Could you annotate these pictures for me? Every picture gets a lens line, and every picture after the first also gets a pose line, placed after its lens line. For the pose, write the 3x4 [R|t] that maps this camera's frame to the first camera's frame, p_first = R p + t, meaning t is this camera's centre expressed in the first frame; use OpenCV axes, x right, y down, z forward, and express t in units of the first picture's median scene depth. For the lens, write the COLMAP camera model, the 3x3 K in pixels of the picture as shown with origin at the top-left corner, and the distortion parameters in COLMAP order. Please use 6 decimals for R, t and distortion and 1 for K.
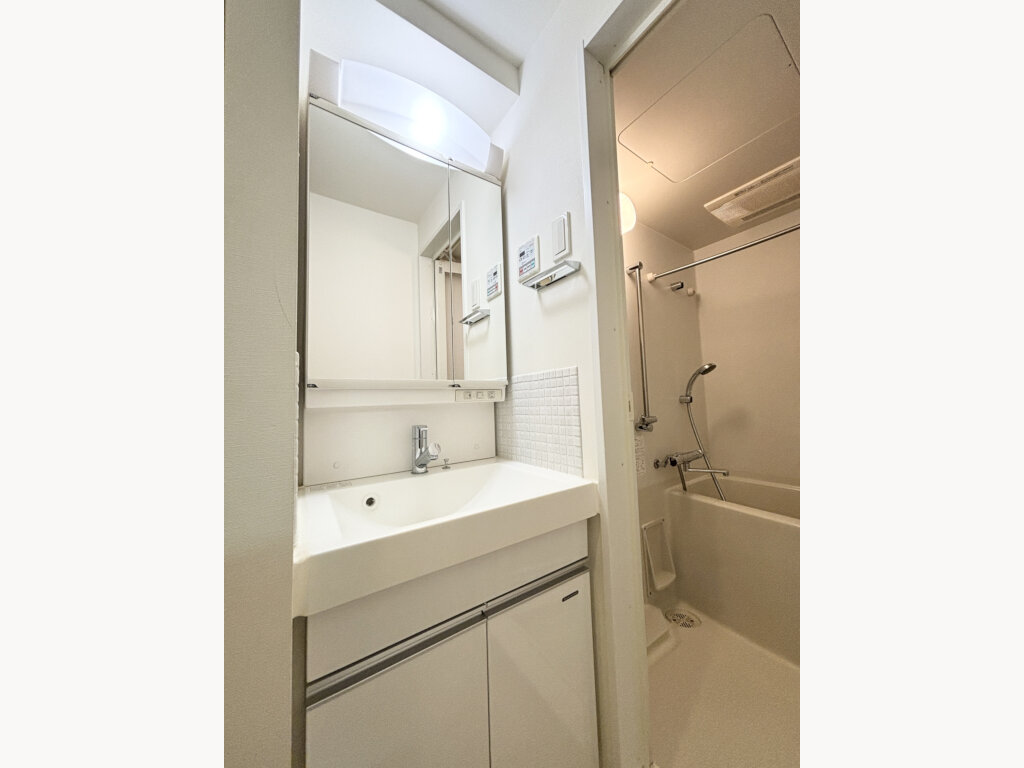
lens RADIAL K [[309.1, 0, 512.0], [0, 309.1, 384.0], [0, 0, 1]] dist [-0.002418, -0.000028]
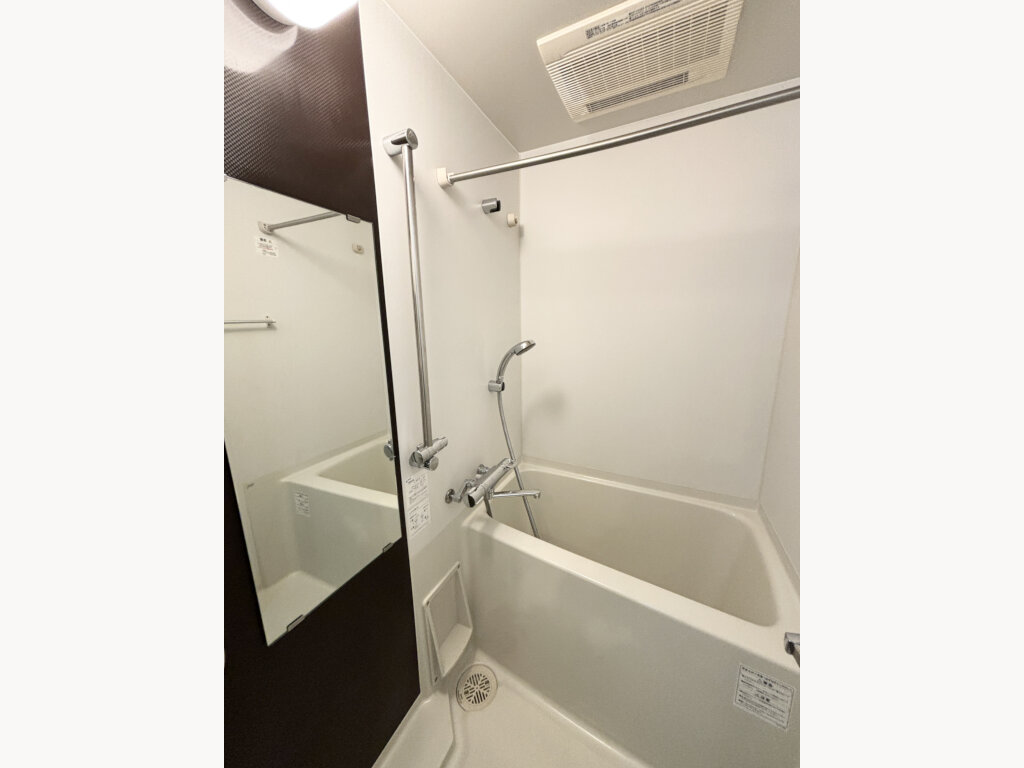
lens RADIAL K [[309.1, 0, 512.0], [0, 309.1, 384.0], [0, 0, 1]] dist [-0.002418, -0.000028]
pose [[0.873964, -0.074447, 0.480255, 0.275838], [-0.047988, 0.970149, 0.237716, -0.134314], [-0.483616, -0.230802, 0.844302, 0.420258]]
